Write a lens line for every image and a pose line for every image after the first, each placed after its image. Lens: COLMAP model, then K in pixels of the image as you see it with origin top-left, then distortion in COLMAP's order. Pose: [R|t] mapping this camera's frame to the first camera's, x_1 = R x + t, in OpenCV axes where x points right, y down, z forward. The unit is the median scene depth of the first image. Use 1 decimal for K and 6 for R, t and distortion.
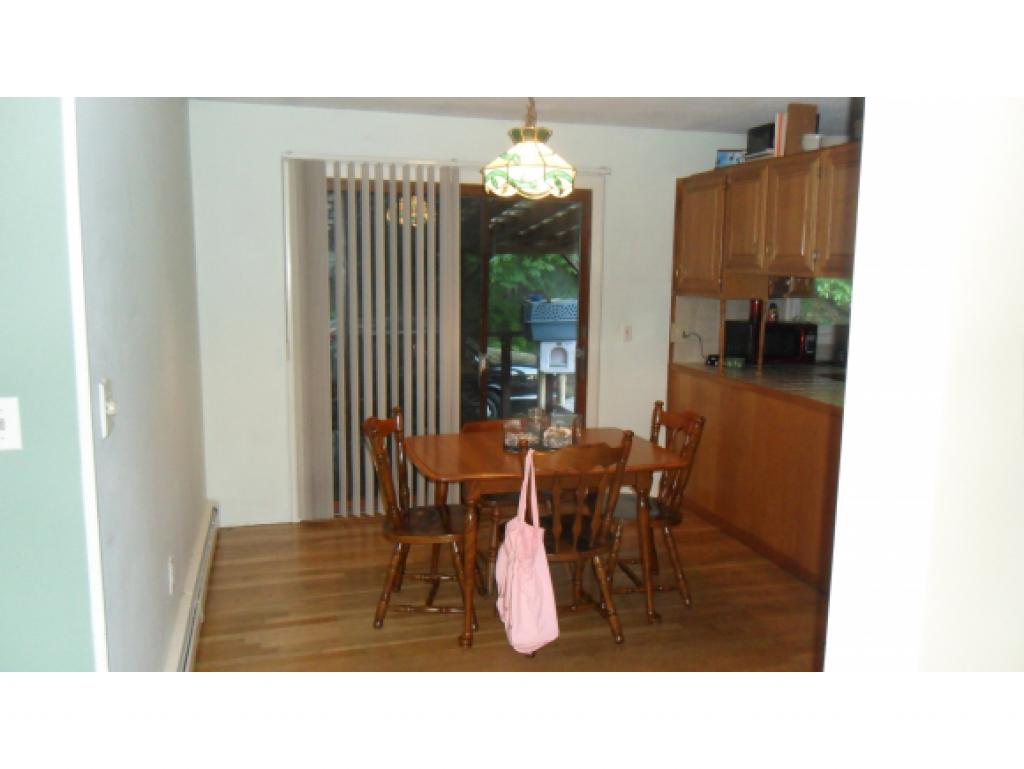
lens RADIAL K [[848.4, 0, 512.0], [0, 848.4, 384.5], [0, 0, 1]] dist [-0.008106, -0.006991]
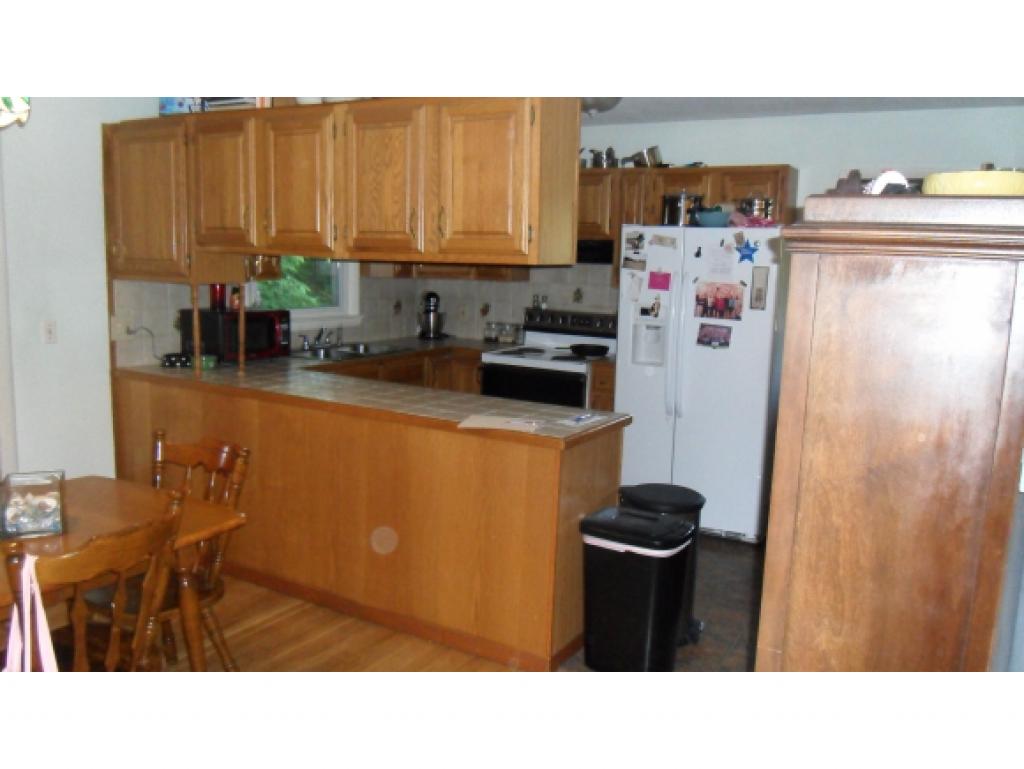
lens RADIAL K [[848.4, 0, 512.0], [0, 848.4, 384.5], [0, 0, 1]] dist [-0.008106, -0.006991]
pose [[0.727511, -0.099609, 0.678827, -0.075477], [0.077554, 0.995003, 0.062887, -0.033079], [-0.681699, 0.006895, 0.731600, 0.213935]]
